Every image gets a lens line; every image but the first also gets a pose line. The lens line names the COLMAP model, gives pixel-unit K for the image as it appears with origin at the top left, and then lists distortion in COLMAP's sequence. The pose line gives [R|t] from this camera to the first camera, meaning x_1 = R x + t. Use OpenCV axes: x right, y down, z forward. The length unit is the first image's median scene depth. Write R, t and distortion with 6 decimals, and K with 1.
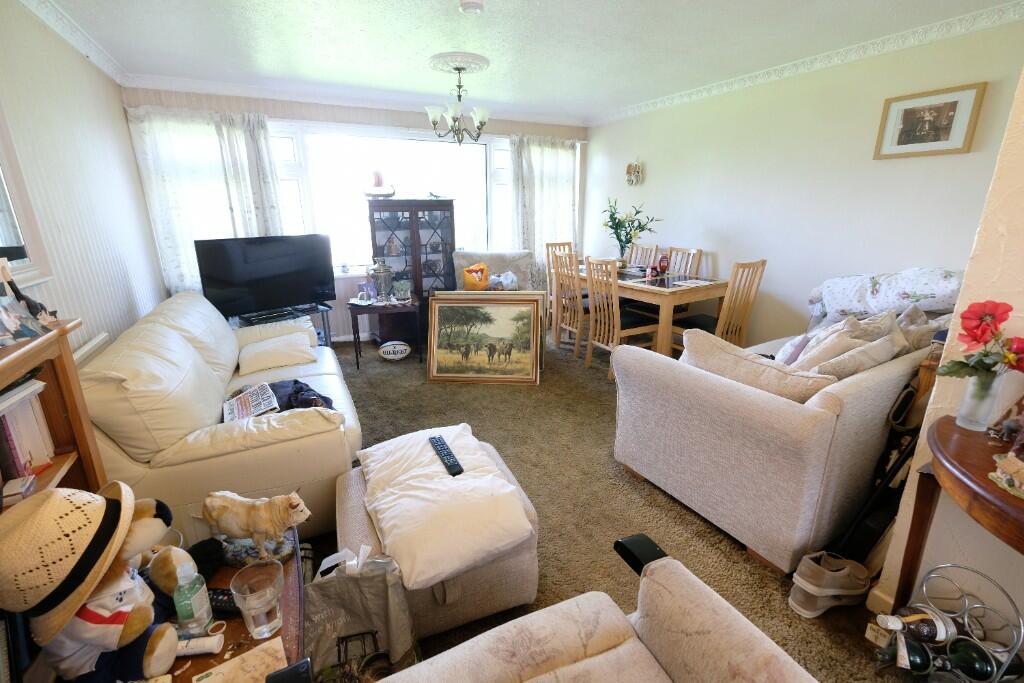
lens RADIAL K [[442.6, 0, 512.0], [0, 442.6, 341.5], [0, 0, 1]] dist [-0.003134, -0.000286]
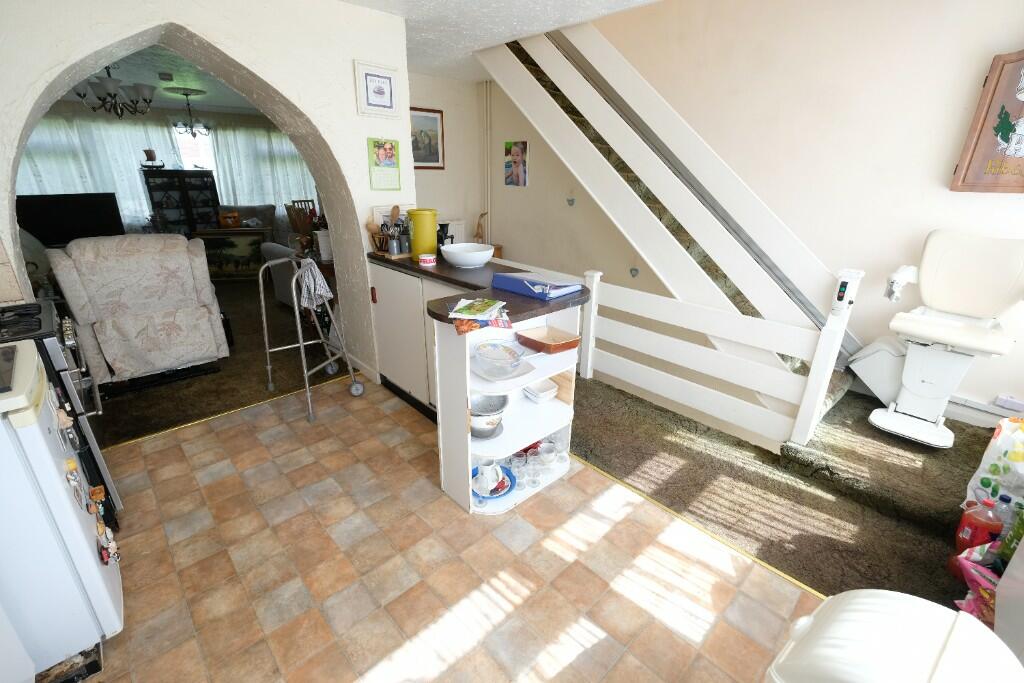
lens RADIAL K [[442.6, 0, 512.0], [0, 442.6, 341.5], [0, 0, 1]] dist [-0.003134, -0.000286]
pose [[0.963316, -0.085514, 0.254380, 0.435597], [0.067522, 0.994613, 0.078653, 0.216951], [-0.259735, -0.058591, 0.963901, -0.774016]]
